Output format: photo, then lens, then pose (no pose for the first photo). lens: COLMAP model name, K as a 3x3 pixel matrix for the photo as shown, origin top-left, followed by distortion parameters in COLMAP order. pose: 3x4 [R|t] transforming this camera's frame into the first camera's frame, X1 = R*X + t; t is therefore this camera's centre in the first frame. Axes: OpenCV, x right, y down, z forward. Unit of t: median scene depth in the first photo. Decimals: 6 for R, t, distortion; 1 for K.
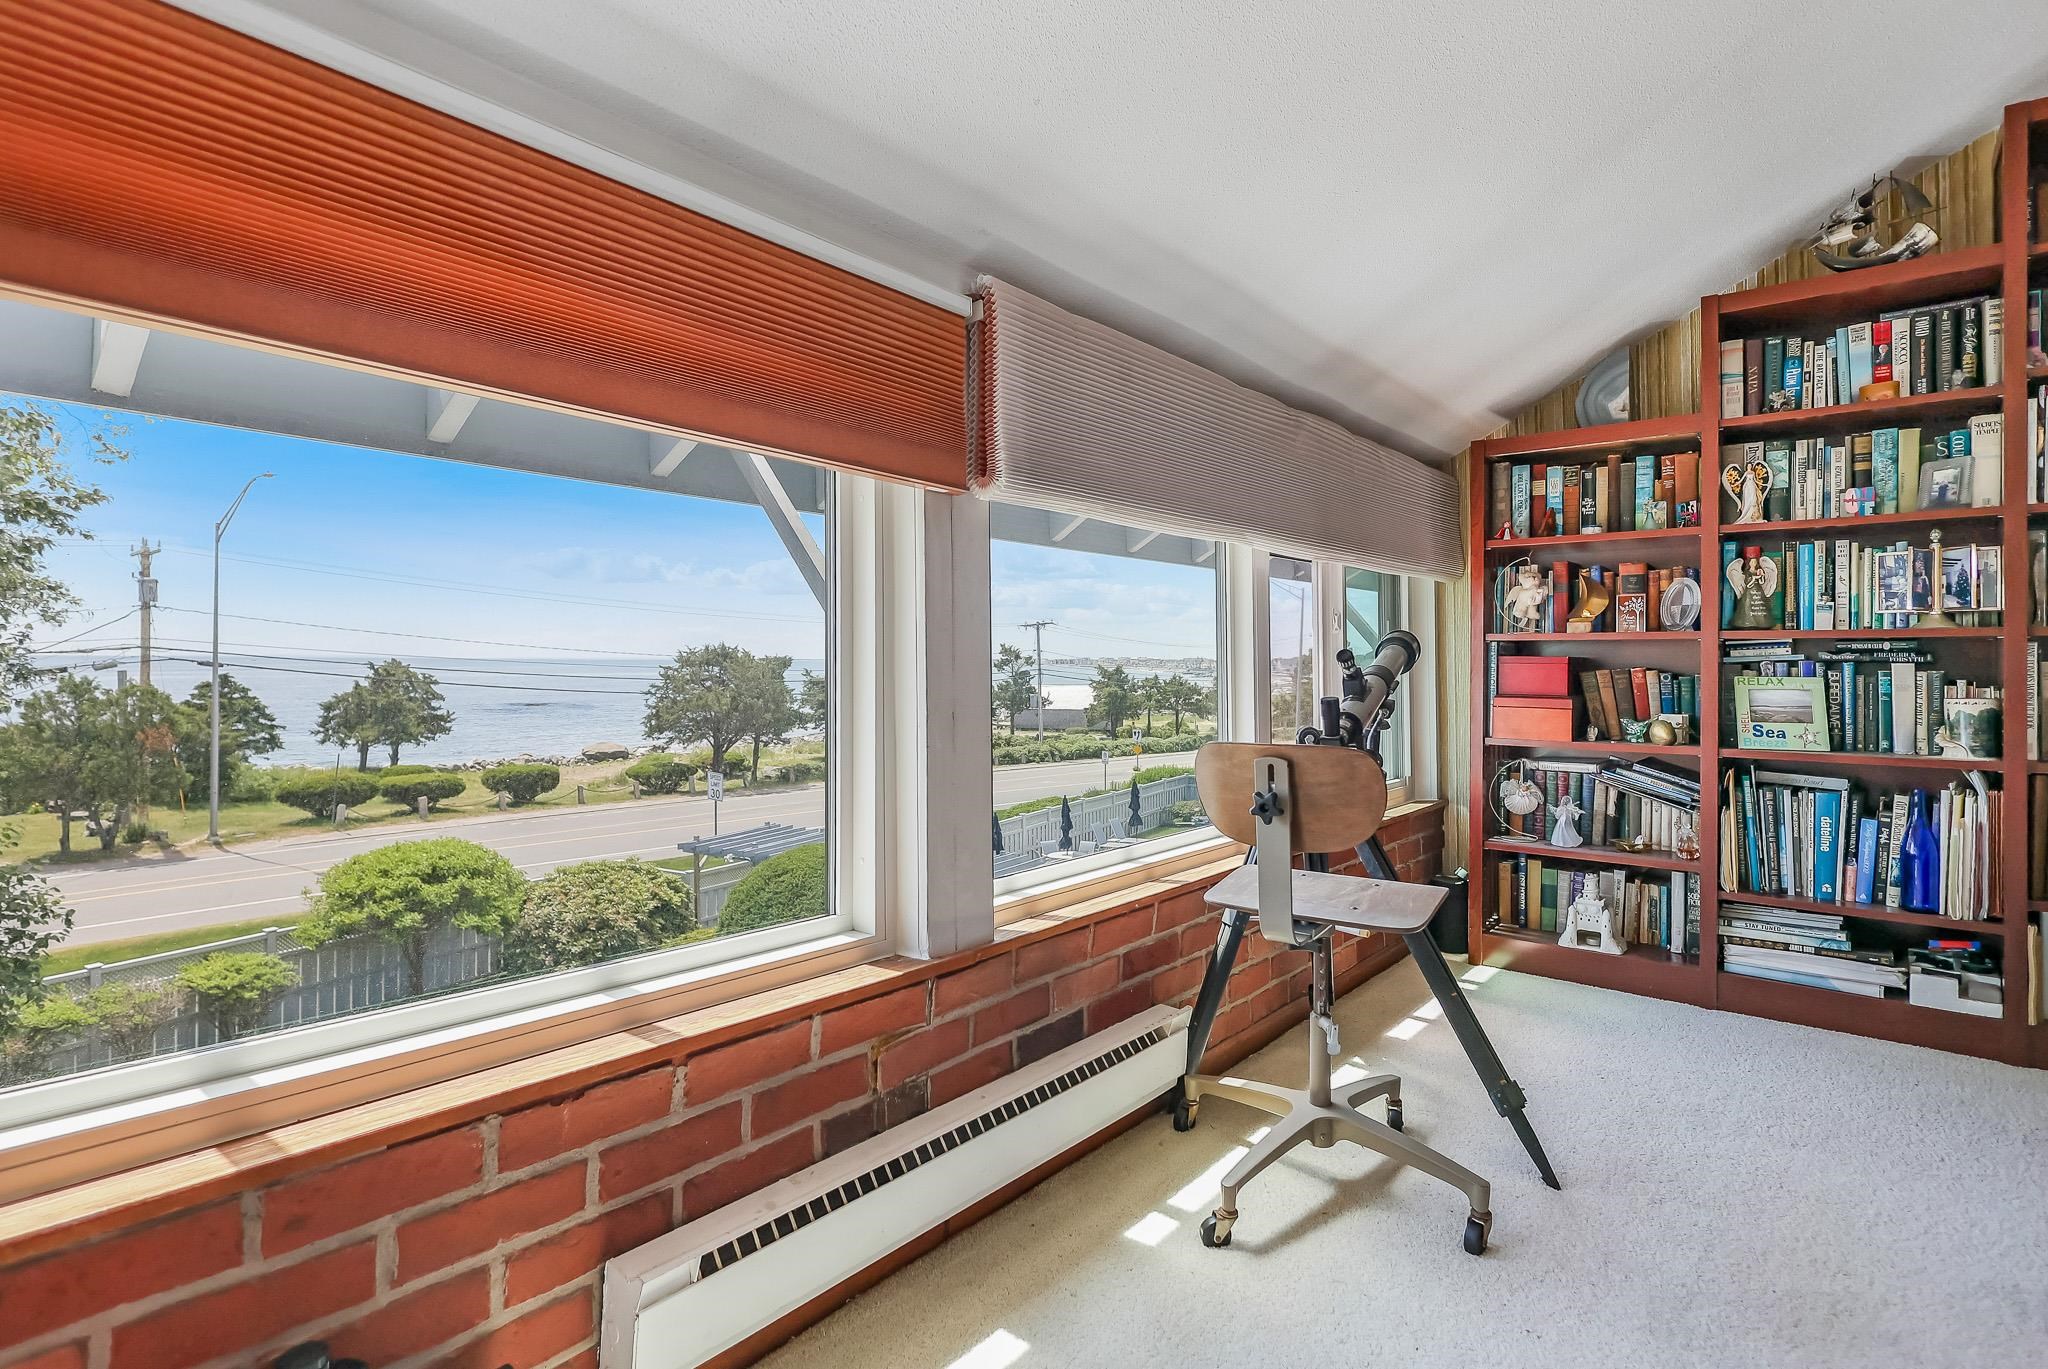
lens RADIAL K [[1018.9, 0, 1022.1], [0, 1018.9, 665.1], [0, 0, 1]] dist [-0.001910, -0.000262]
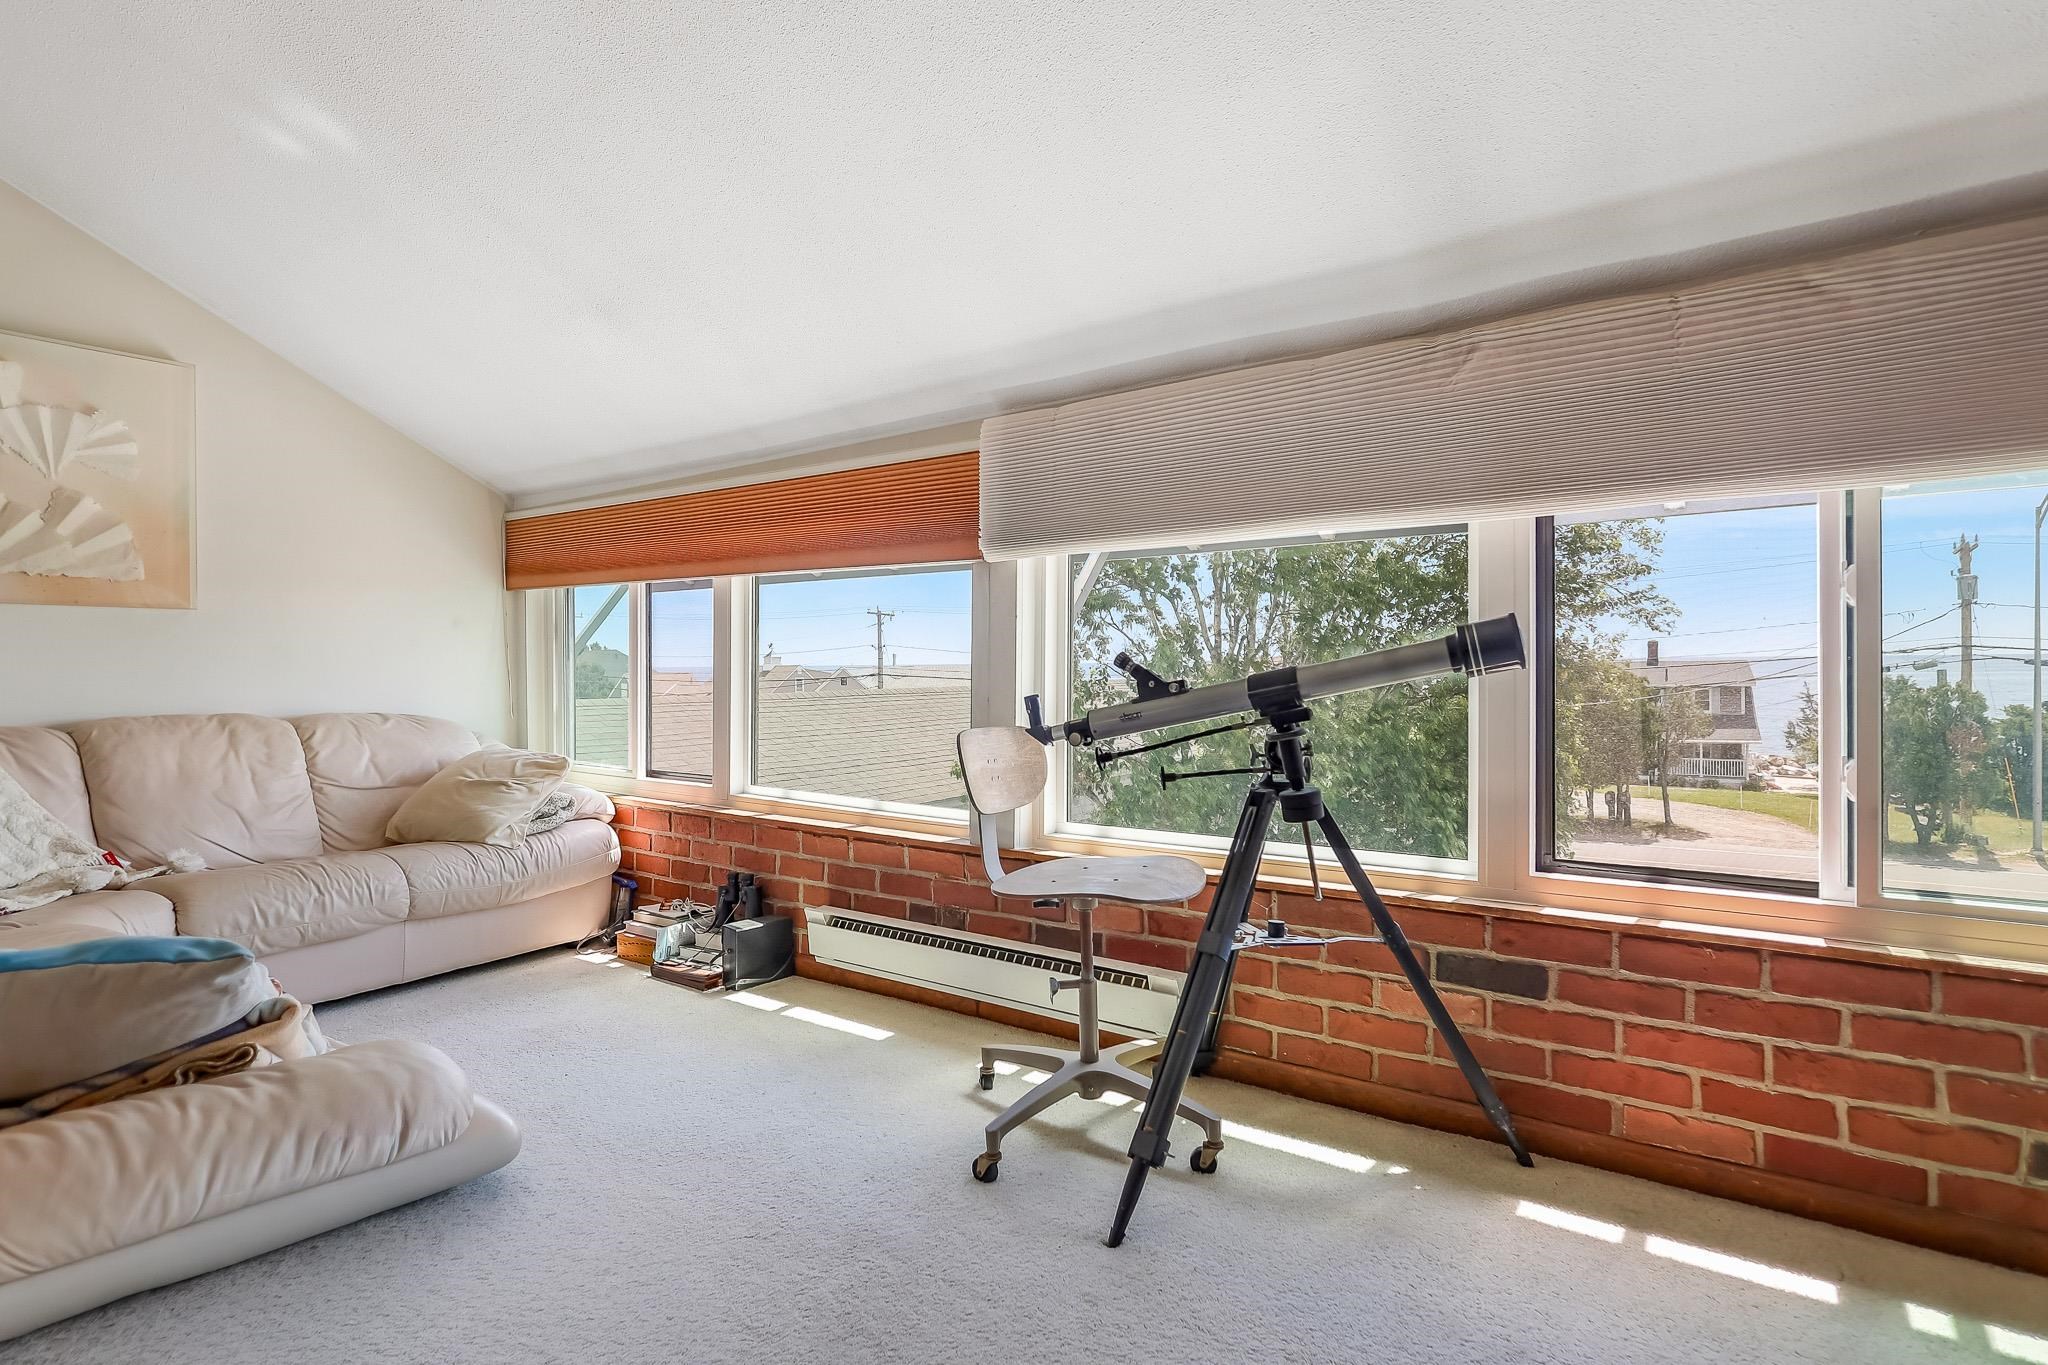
lens RADIAL K [[1018.9, 0, 1032.4], [0, 1018.9, 681.7], [0, 0, 1]] dist [-0.001910, -0.000262]
pose [[0.082336, 0.008767, -0.996566, 0.173819], [0.008354, 0.999920, 0.009487, 0.000842], [0.996570, -0.009106, 0.082256, 0.105809]]
